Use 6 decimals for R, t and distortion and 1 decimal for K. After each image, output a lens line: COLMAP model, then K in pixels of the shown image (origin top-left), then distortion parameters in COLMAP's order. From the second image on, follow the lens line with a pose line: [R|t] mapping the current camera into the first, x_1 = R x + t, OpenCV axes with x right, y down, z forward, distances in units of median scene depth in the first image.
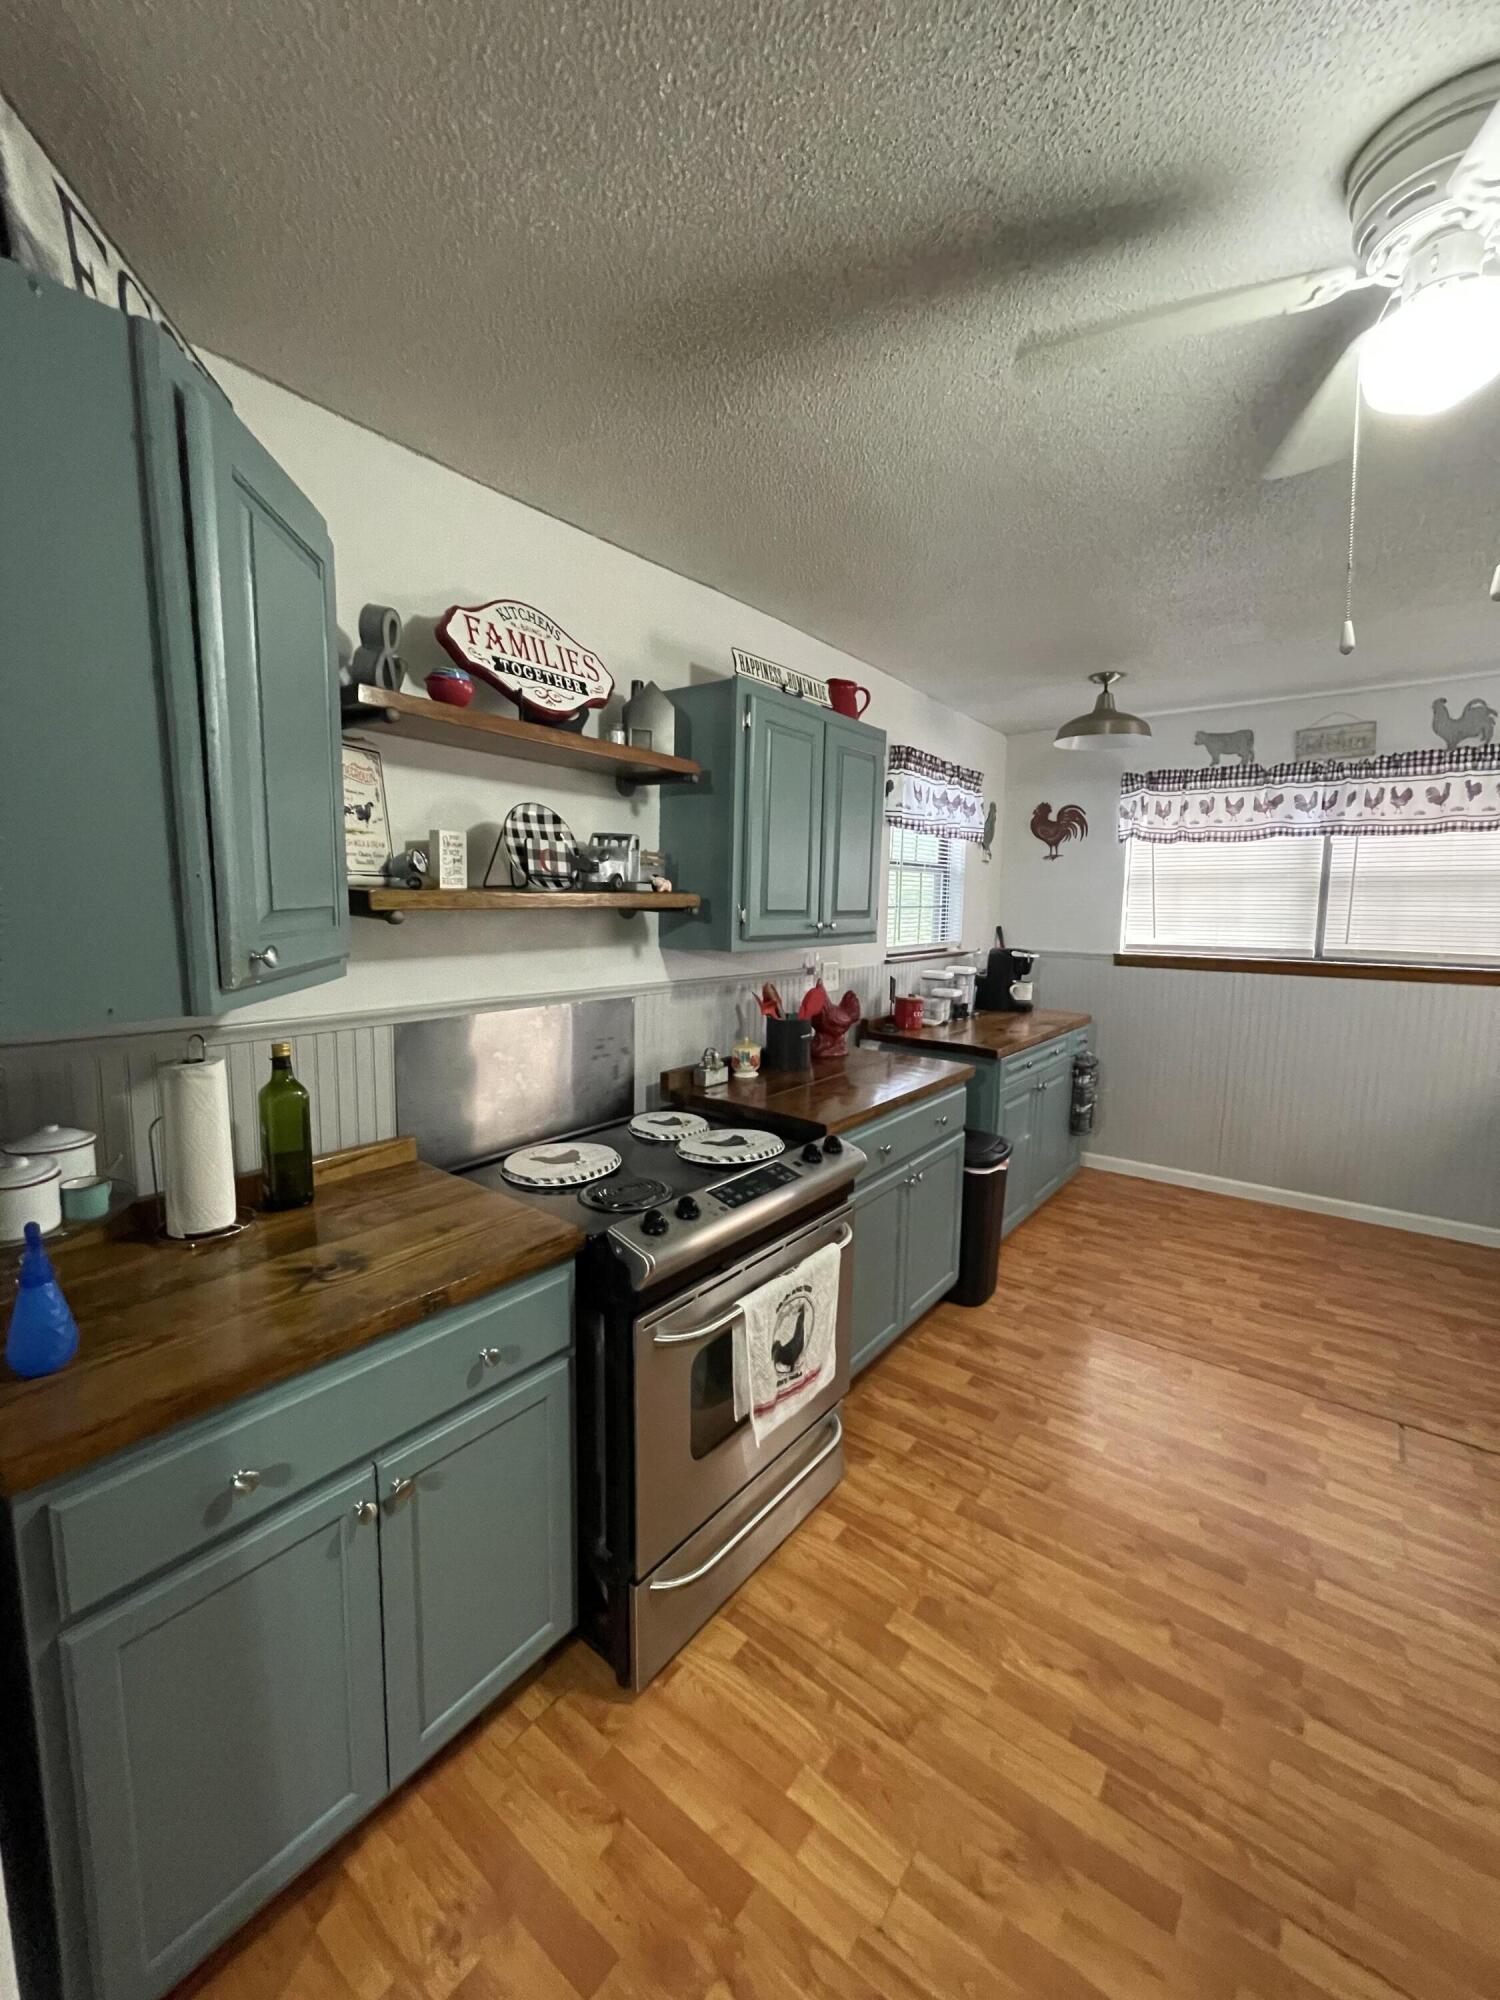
lens RADIAL K [[803.8, 0, 747.6], [0, 803.8, 993.9], [0, 0, 1]] dist [-0.005037, 0.000650]
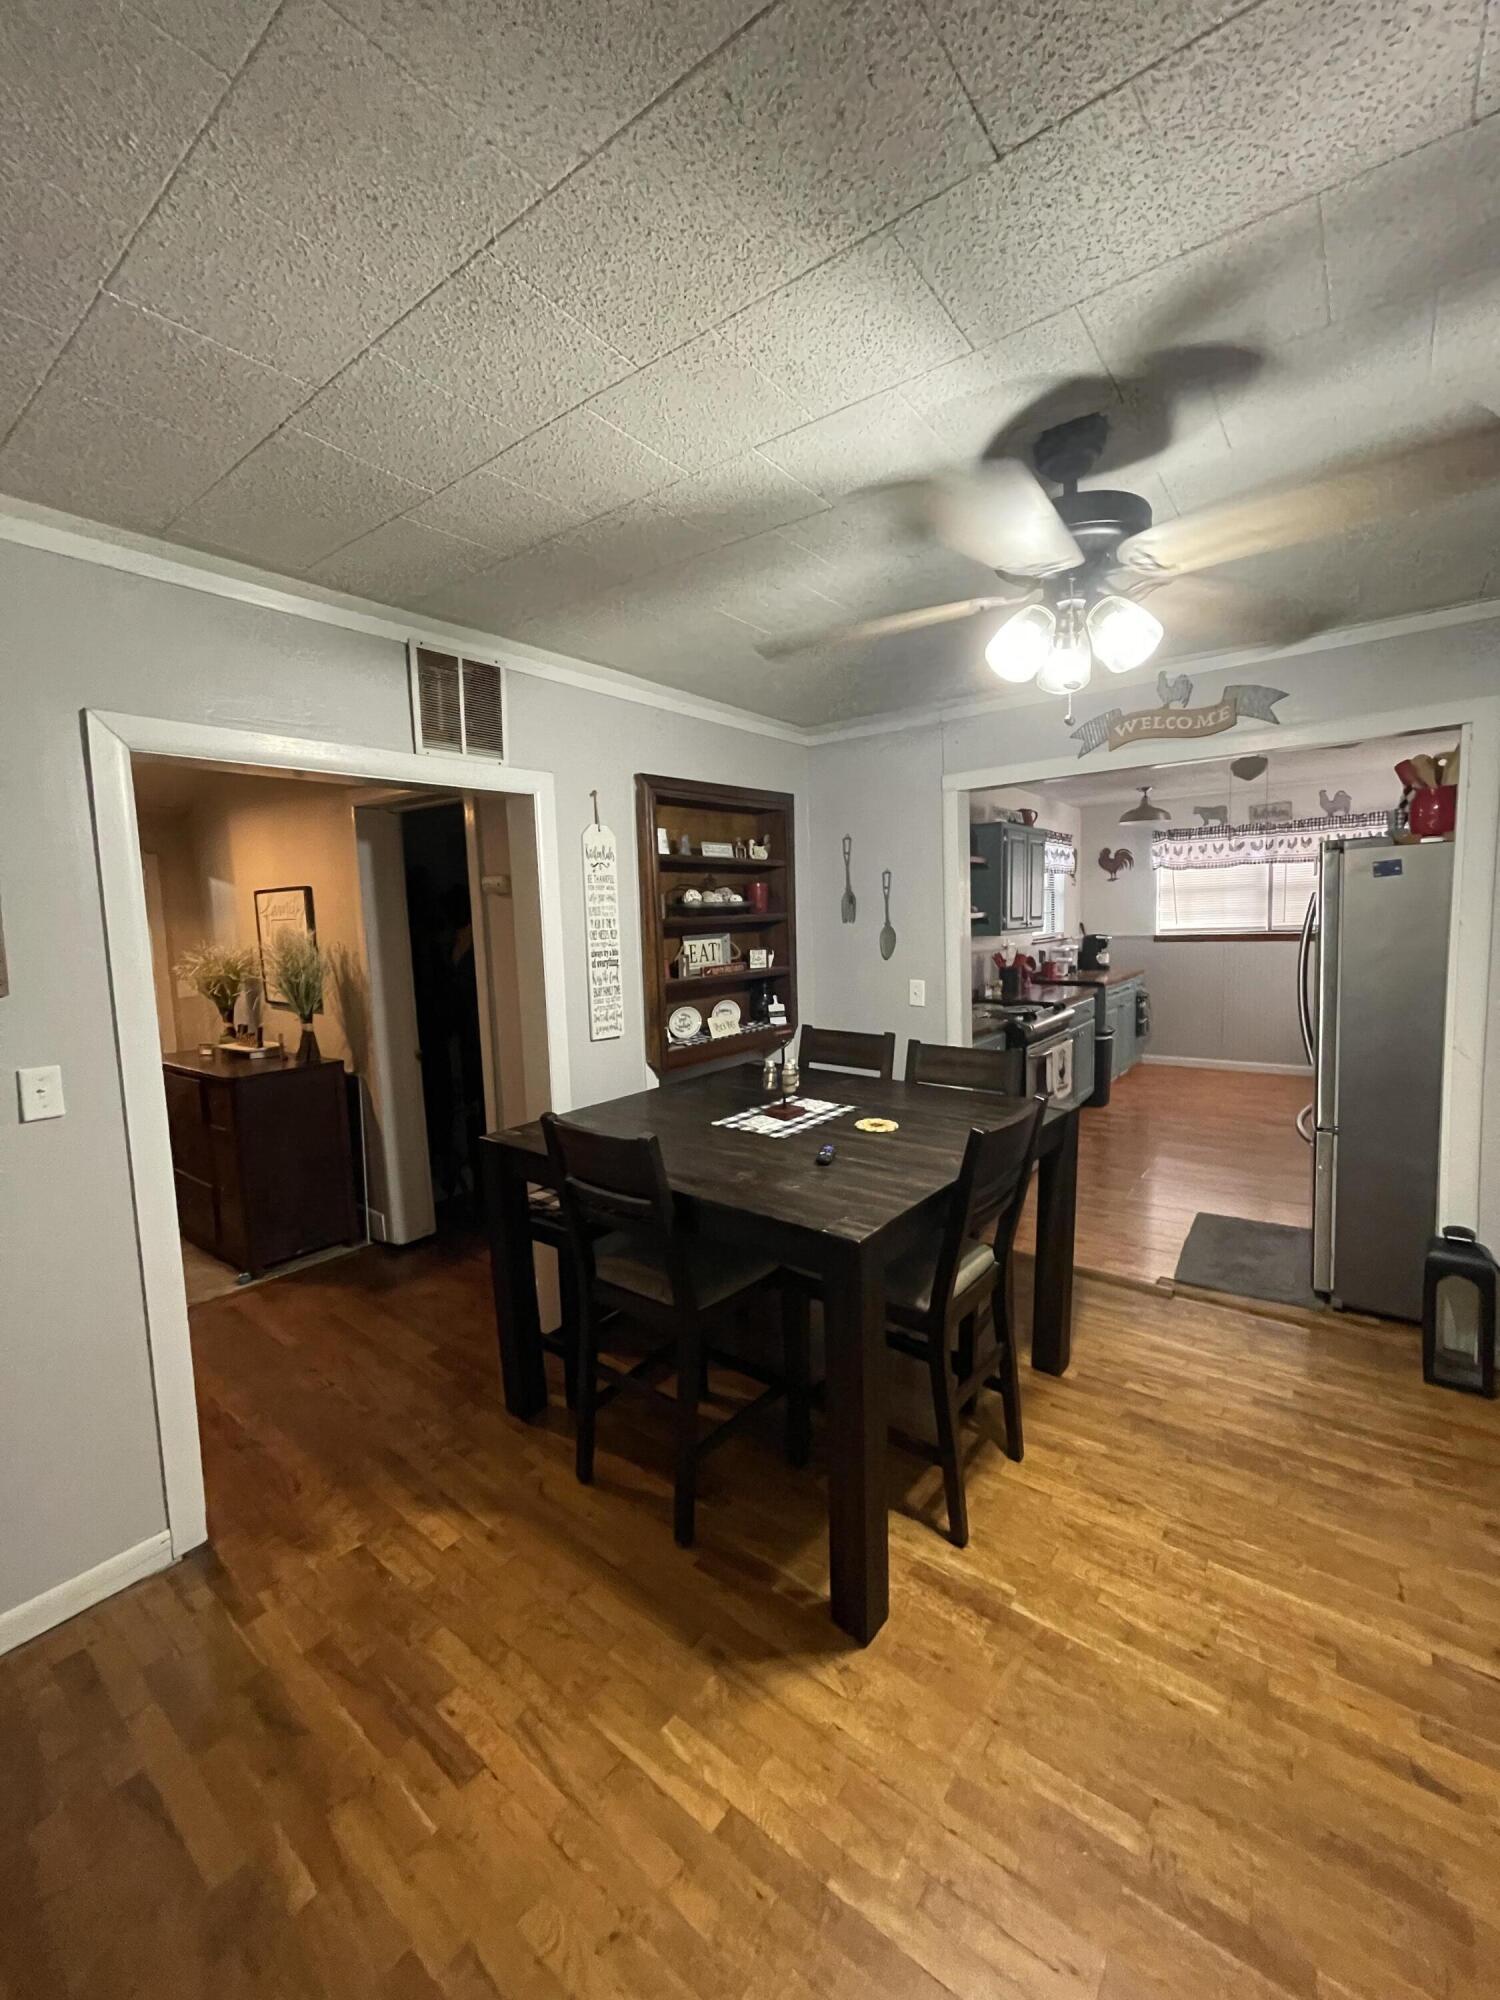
lens RADIAL K [[803.8, 0, 751.4], [0, 803.8, 993.6], [0, 0, 1]] dist [-0.005037, 0.000650]
pose [[0.998858, -0.047003, -0.008581, -0.666028], [0.046835, 0.998724, -0.018906, 0.113984], [0.009459, 0.018482, 0.999784, -1.220361]]
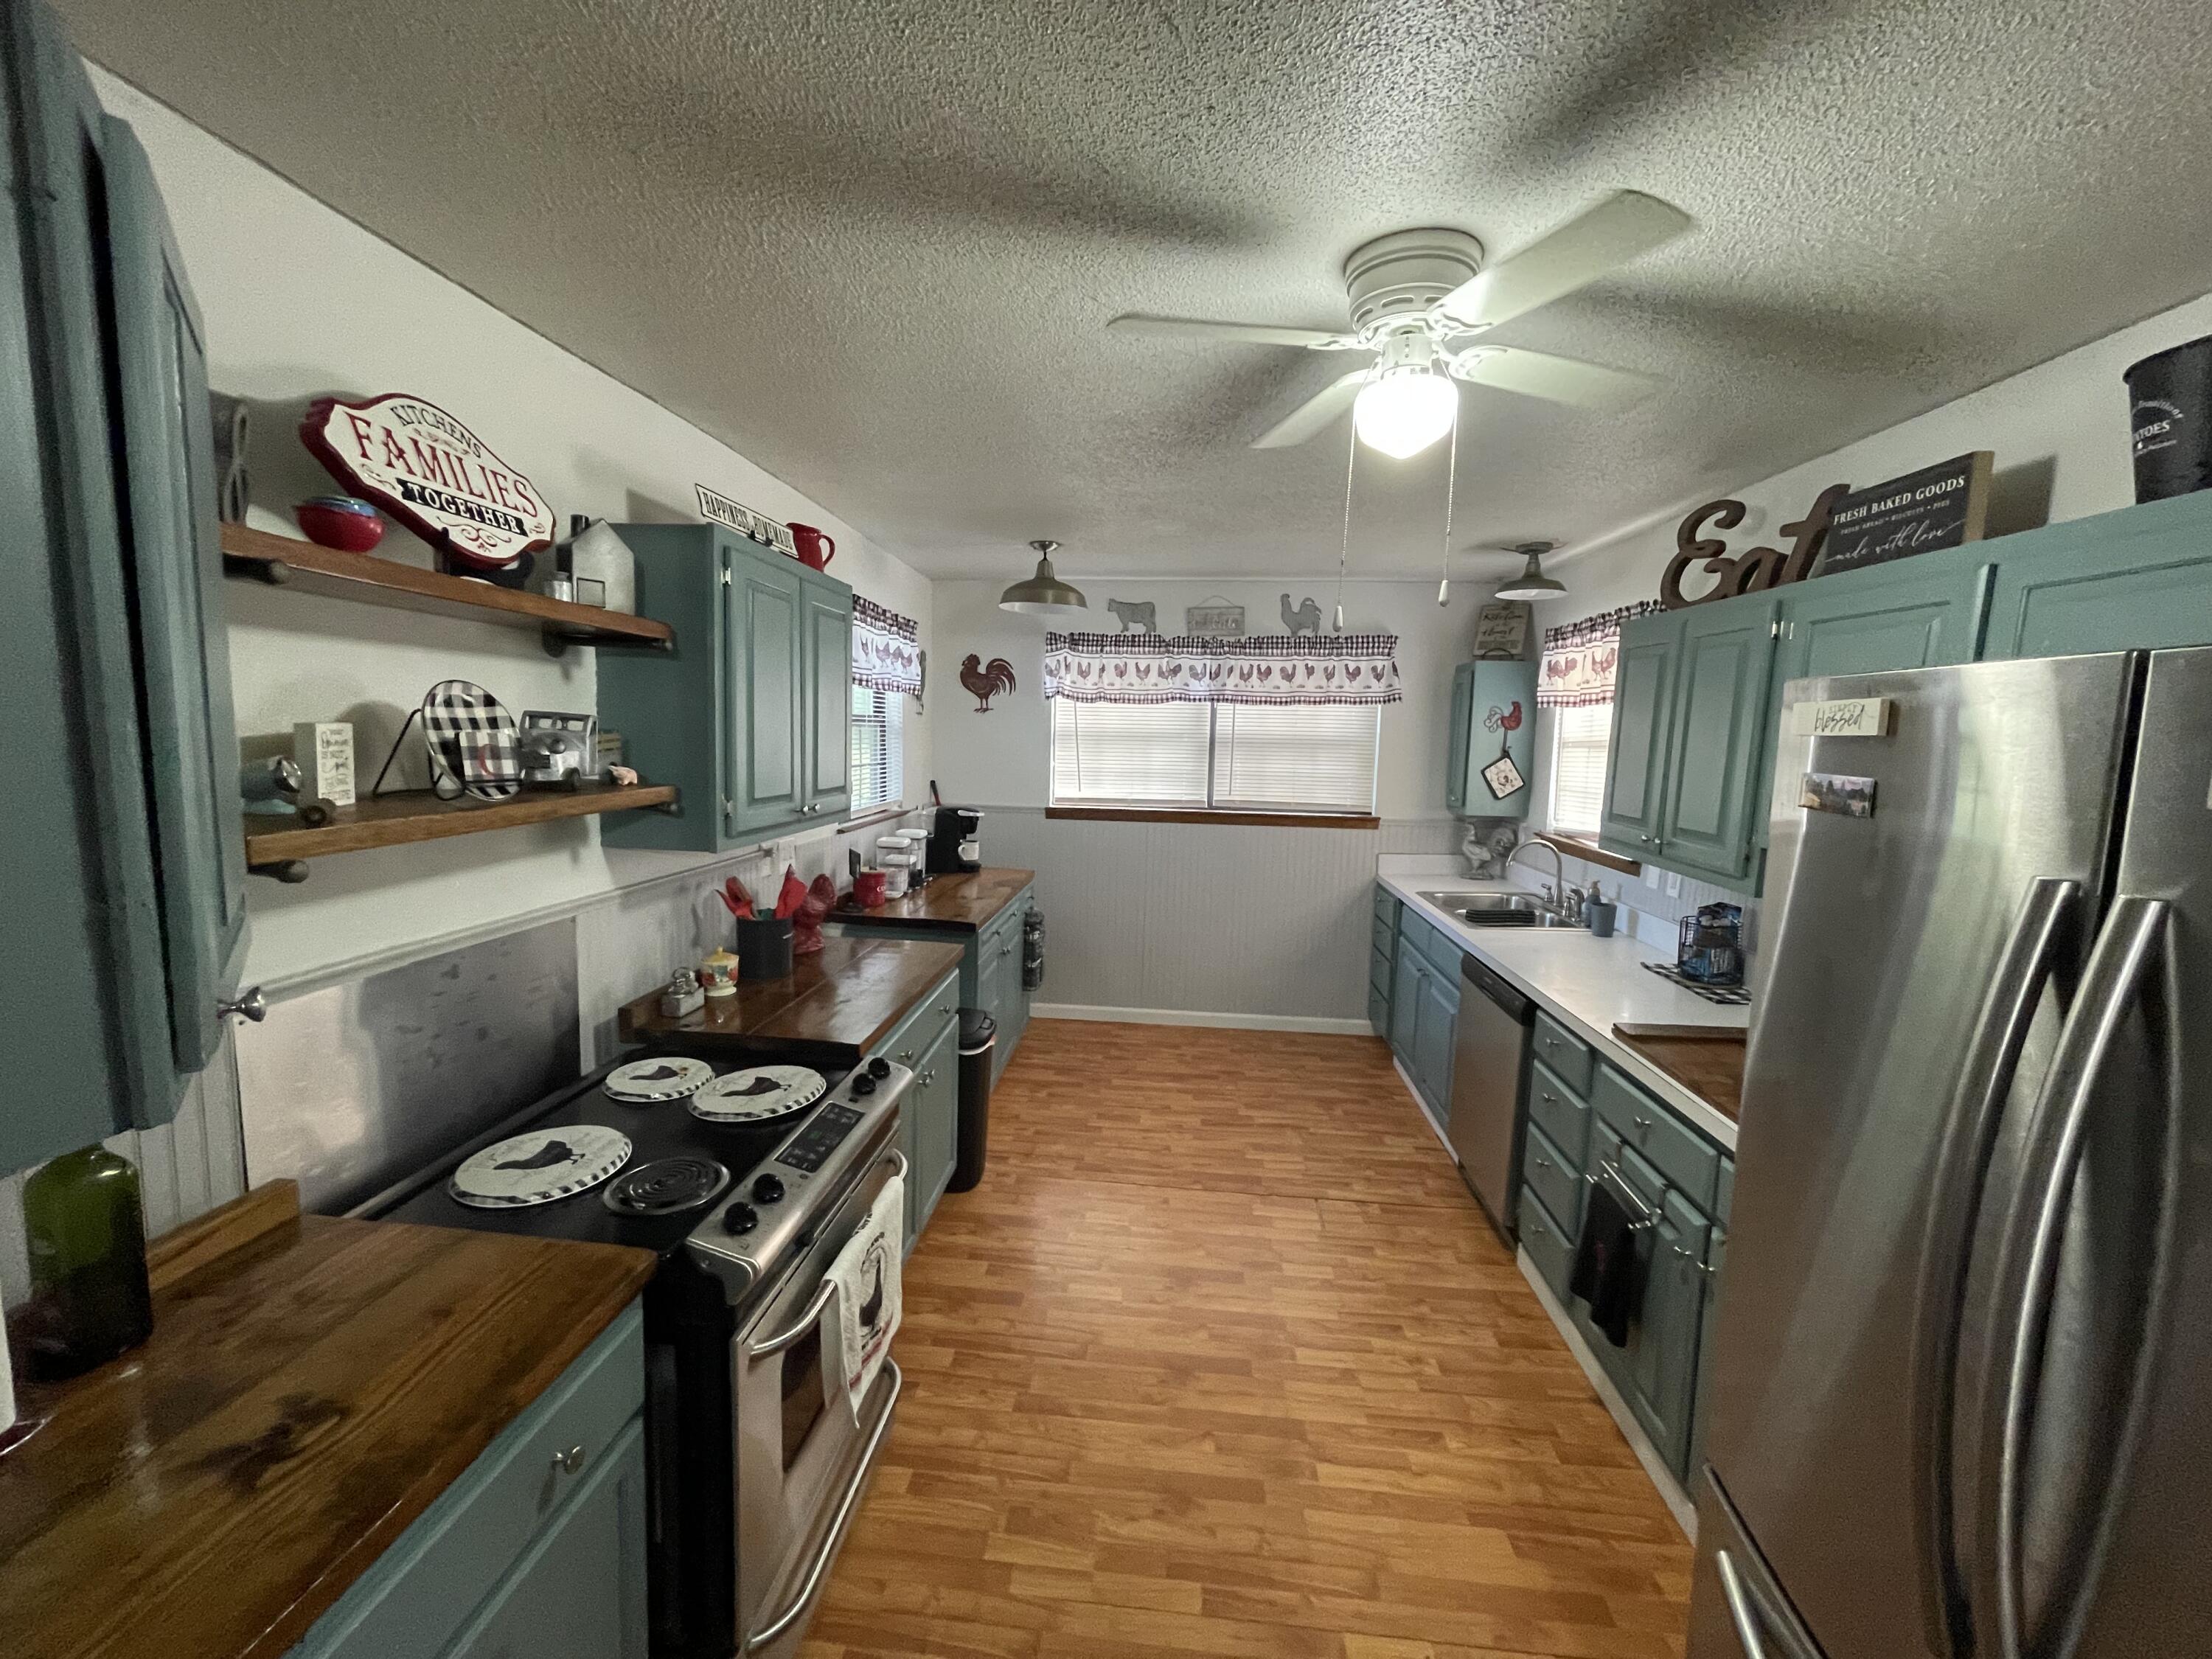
lens RADIAL K [[889.0, 0, 1095.0], [0, 889.0, 833.7], [0, 0, 1]] dist [-0.005037, 0.000650]
pose [[0.846650, -0.052143, 0.529590, -0.158324], [0.046758, 0.998628, 0.023574, -0.068473], [-0.530092, 0.004803, 0.847926, 0.011281]]
